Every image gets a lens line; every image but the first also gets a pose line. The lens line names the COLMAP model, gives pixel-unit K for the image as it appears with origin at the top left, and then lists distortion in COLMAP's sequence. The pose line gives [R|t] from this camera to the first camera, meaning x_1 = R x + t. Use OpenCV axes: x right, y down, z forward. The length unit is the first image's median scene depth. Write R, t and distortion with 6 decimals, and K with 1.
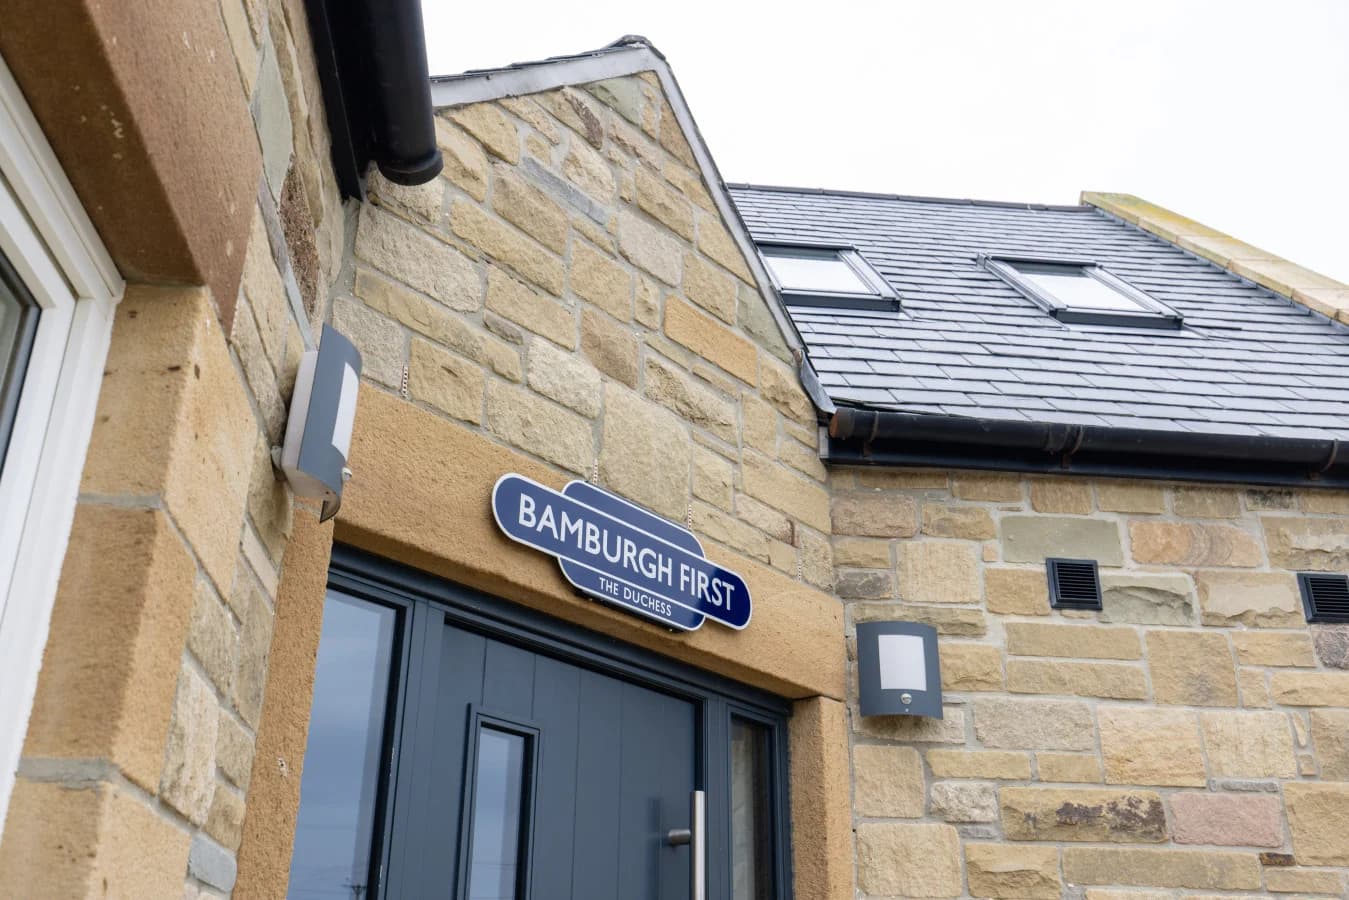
lens RADIAL K [[1303.8, 0, 673.4], [0, 1303.8, 449.5], [0, 0, 1]] dist [0.014059, 0.000000]
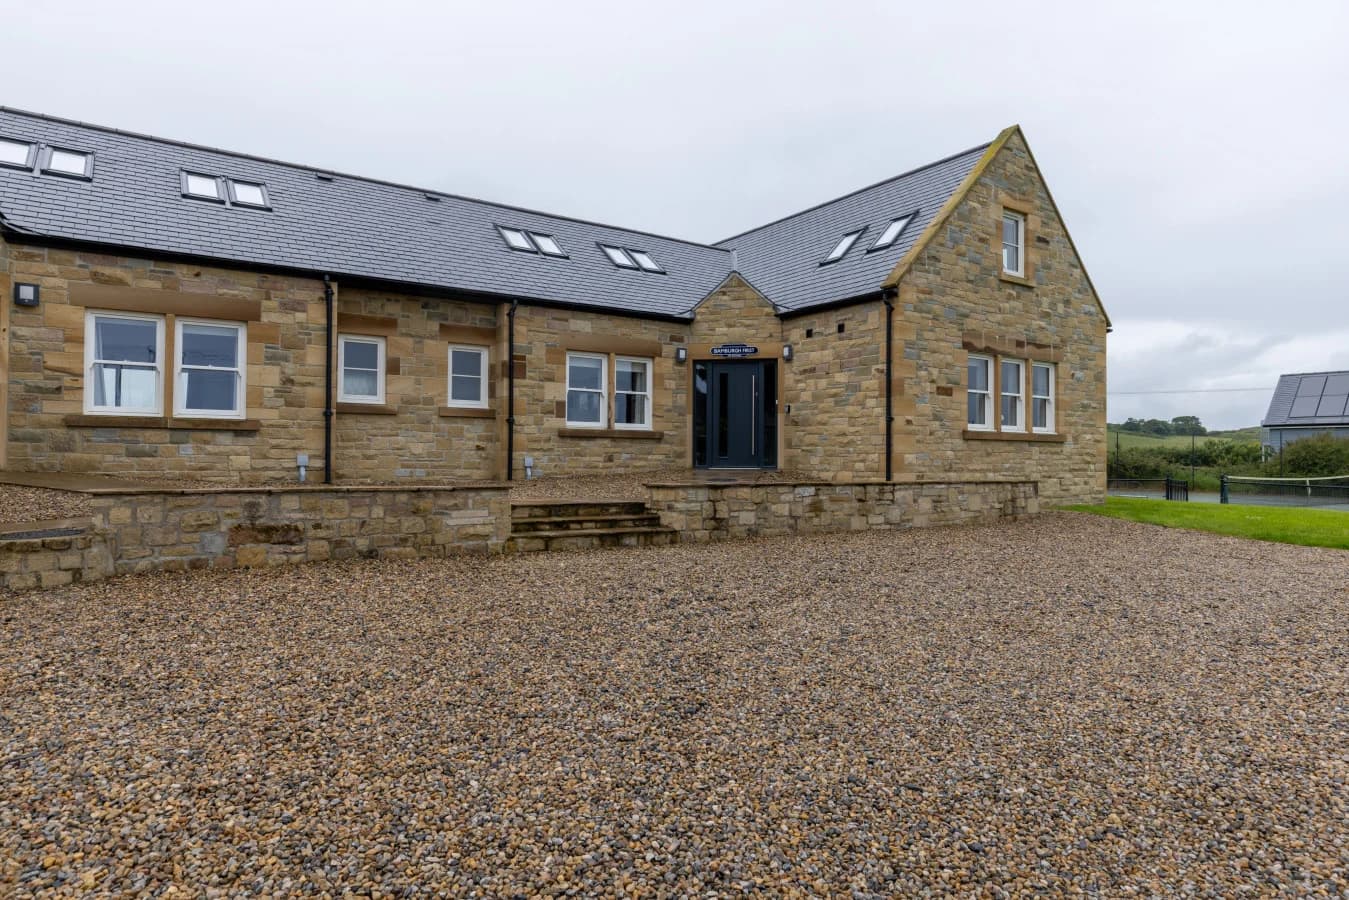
lens RADIAL K [[829.4, 0, 676.3], [0, 829.4, 448.0], [0, 0, 1]] dist [0.006822, 0.000661]
pose [[0.480374, -0.018616, -0.876866, 3.692135], [0.367785, 0.911902, 0.182125, -0.375025], [0.796225, -0.409986, 0.444901, -1.579118]]
